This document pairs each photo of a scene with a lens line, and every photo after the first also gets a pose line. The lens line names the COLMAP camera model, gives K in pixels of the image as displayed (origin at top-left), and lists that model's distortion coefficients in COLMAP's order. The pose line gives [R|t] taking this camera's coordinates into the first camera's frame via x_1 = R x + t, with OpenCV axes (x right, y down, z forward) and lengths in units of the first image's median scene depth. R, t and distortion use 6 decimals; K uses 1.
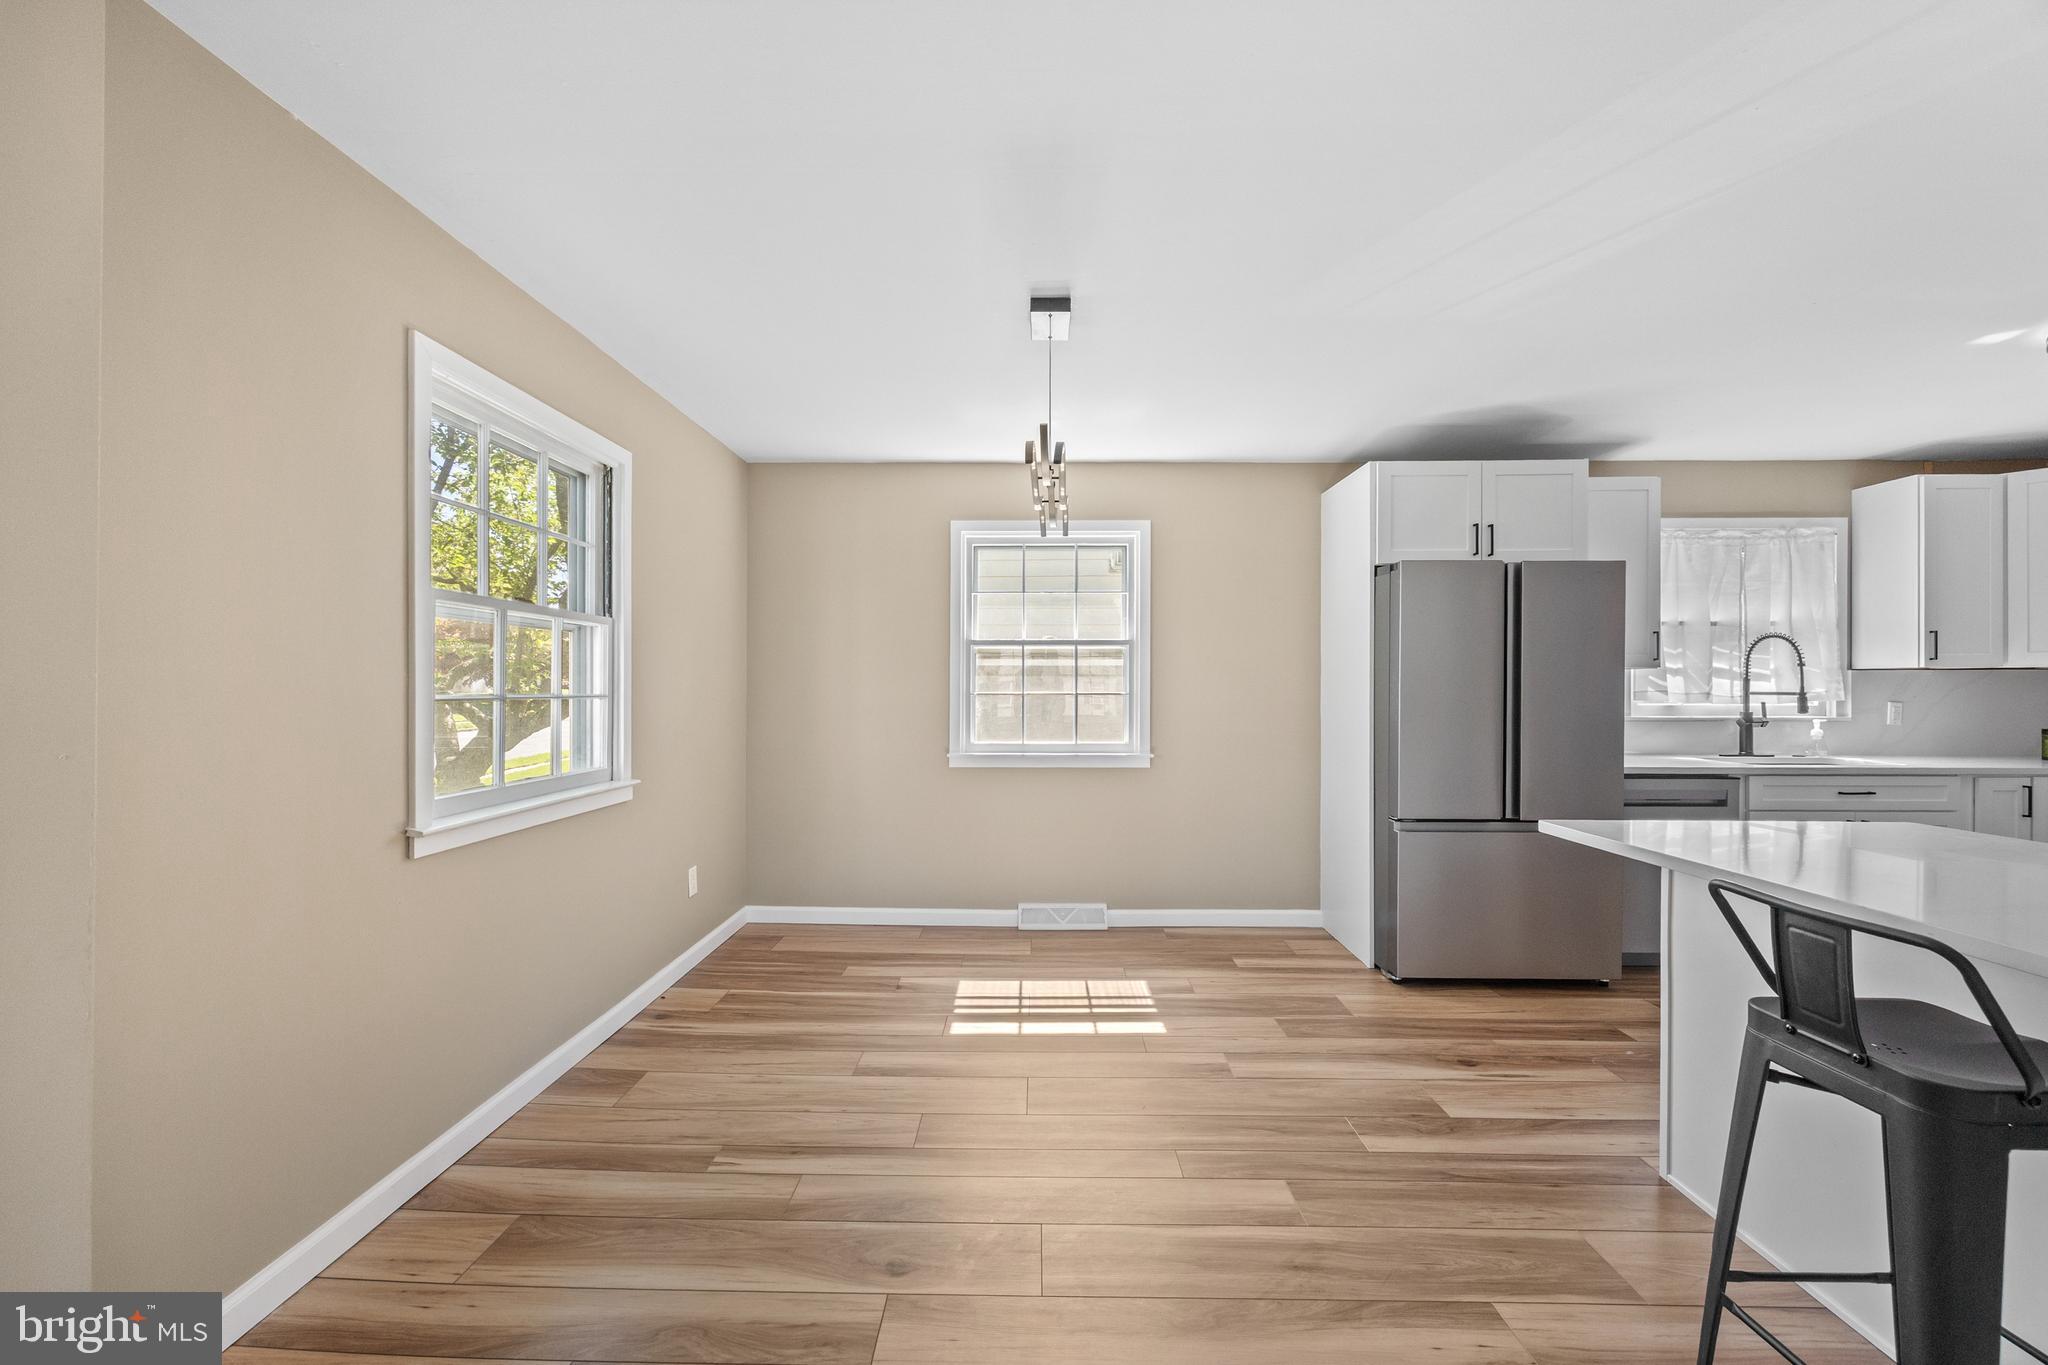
lens RADIAL K [[790.2, 0, 1019.7], [0, 790.2, 692.3], [0, 0, 1]] dist [-0.002026, -0.000641]
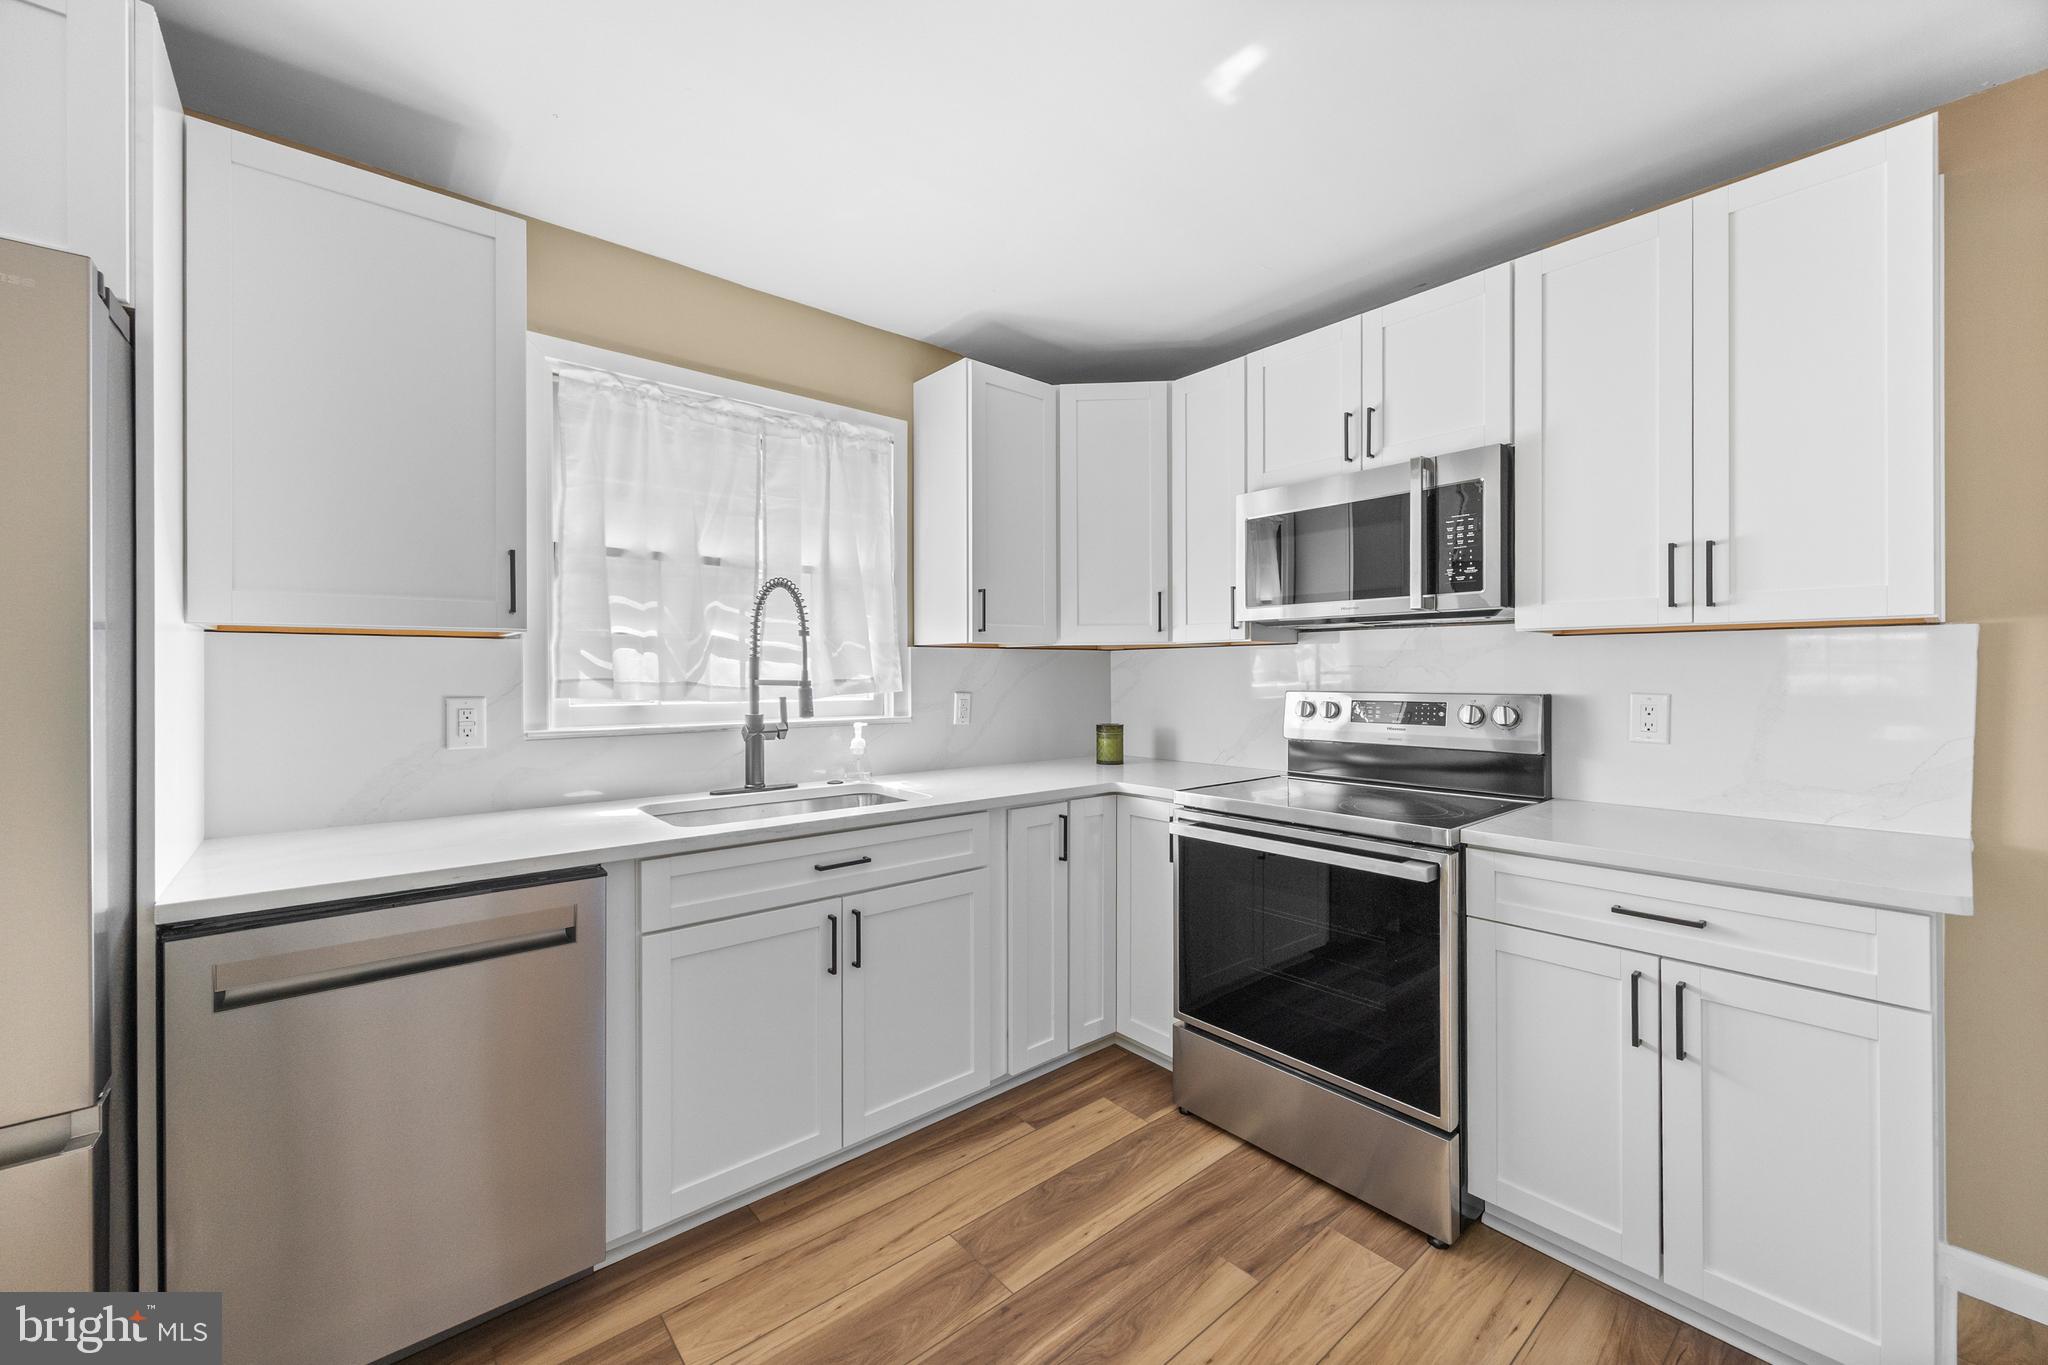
lens RADIAL K [[790.2, 0, 1014.7], [0, 790.2, 673.9], [0, 0, 1]] dist [-0.002026, -0.000641]
pose [[0.756089, -0.001319, 0.654468, 0.685766], [0.003418, 0.999992, -0.001933, -0.003309], [-0.654460, 0.003699, 0.756087, 0.433408]]
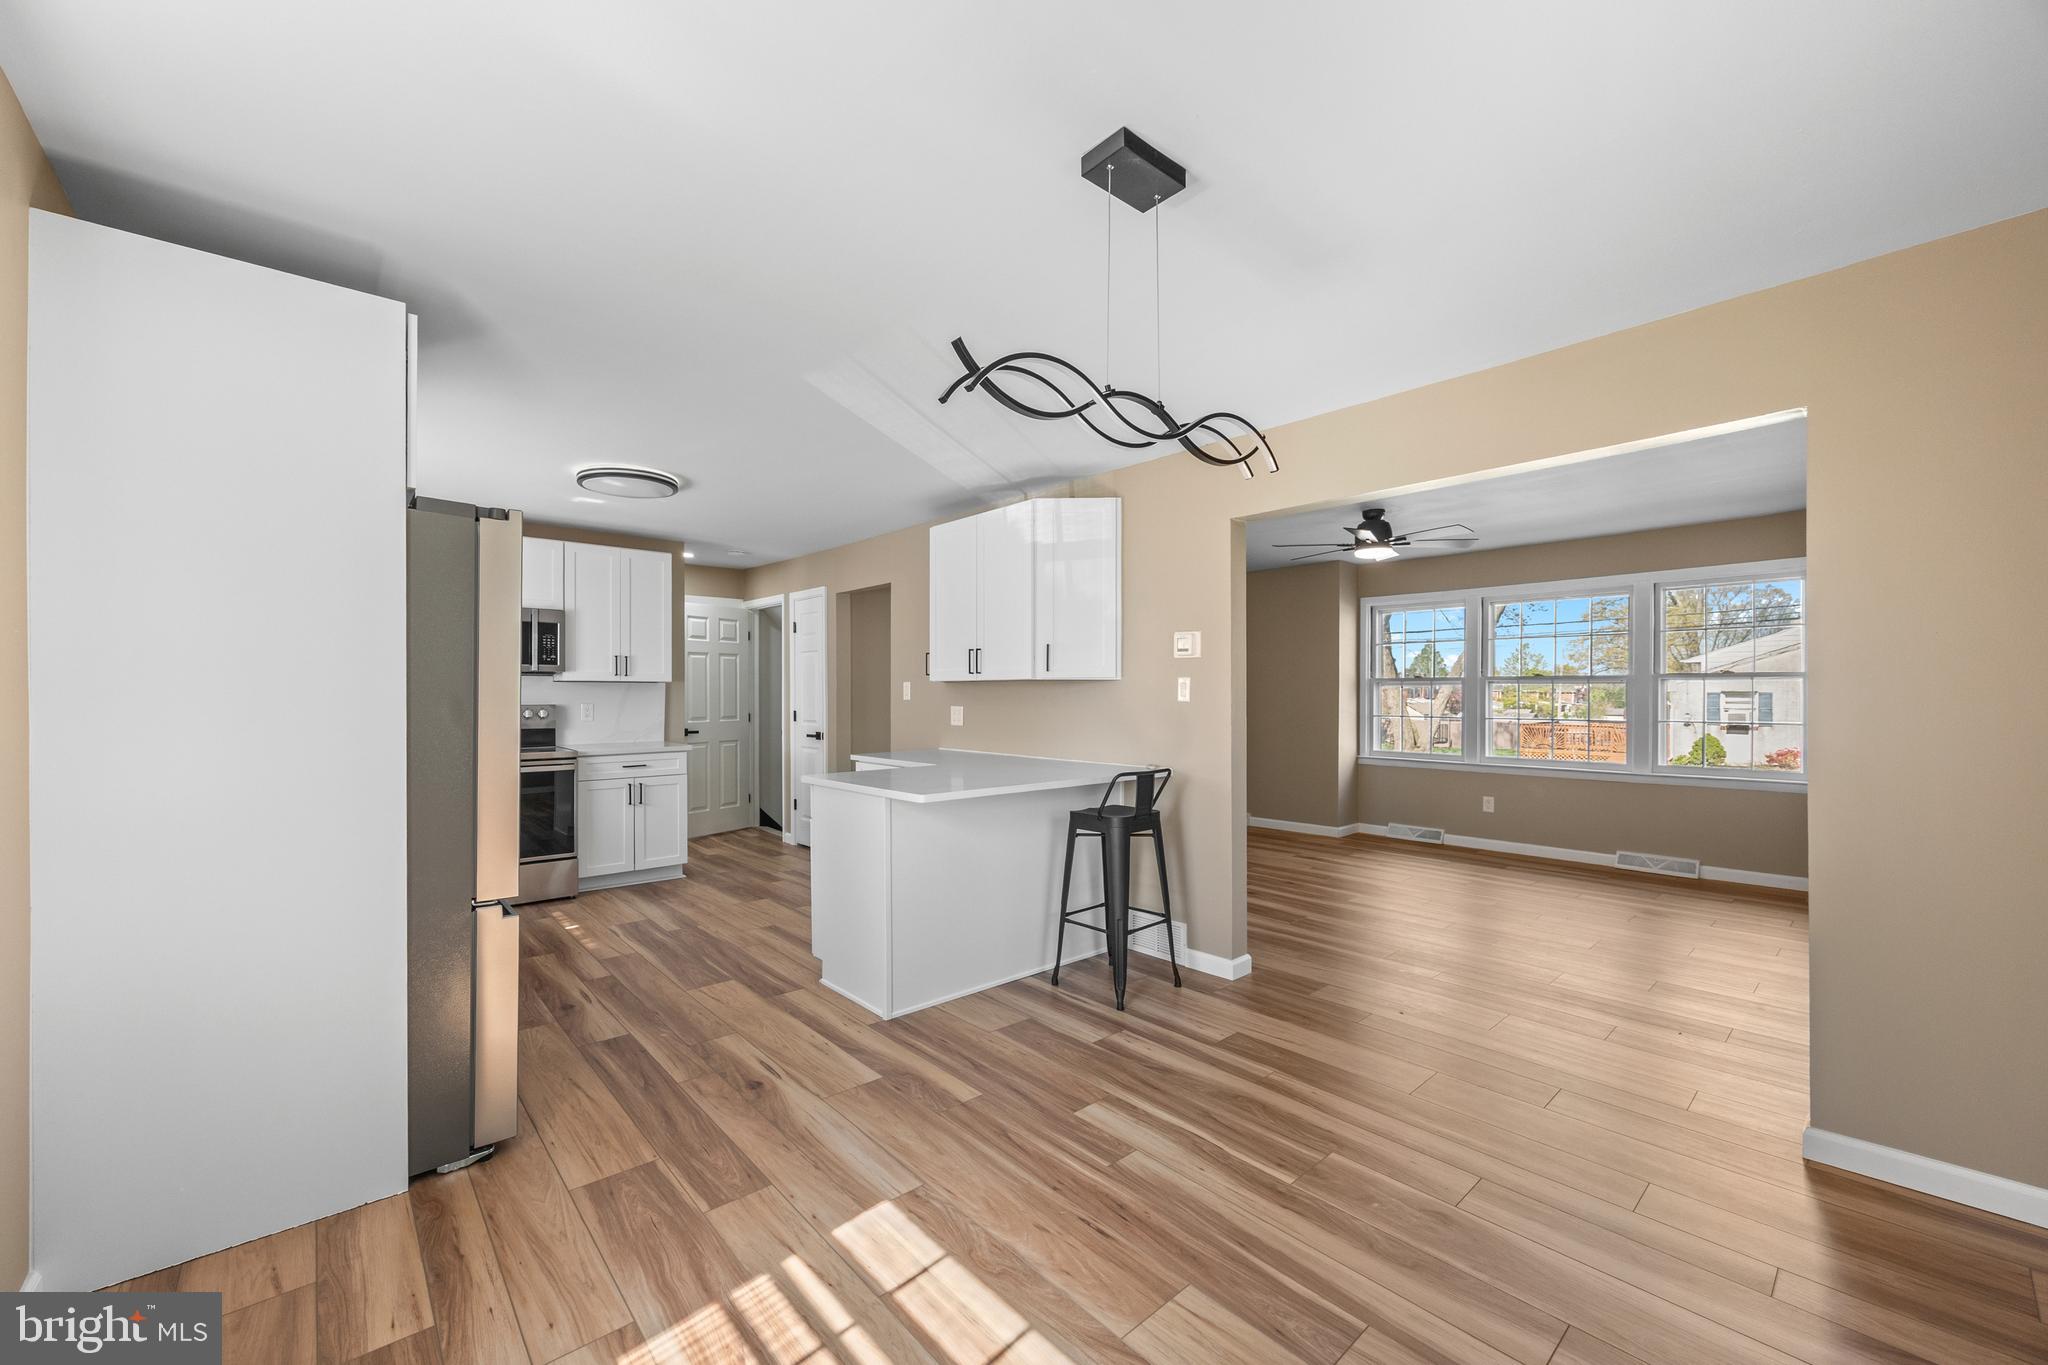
lens RADIAL K [[790.2, 0, 1031.3], [0, 790.2, 673.4], [0, 0, 1]] dist [-0.002026, -0.000641]
pose [[-0.684631, 0.020906, 0.728590, -0.251332], [0.005467, 0.999708, -0.023548, -0.006609], [-0.728869, -0.012138, -0.684545, 0.938491]]
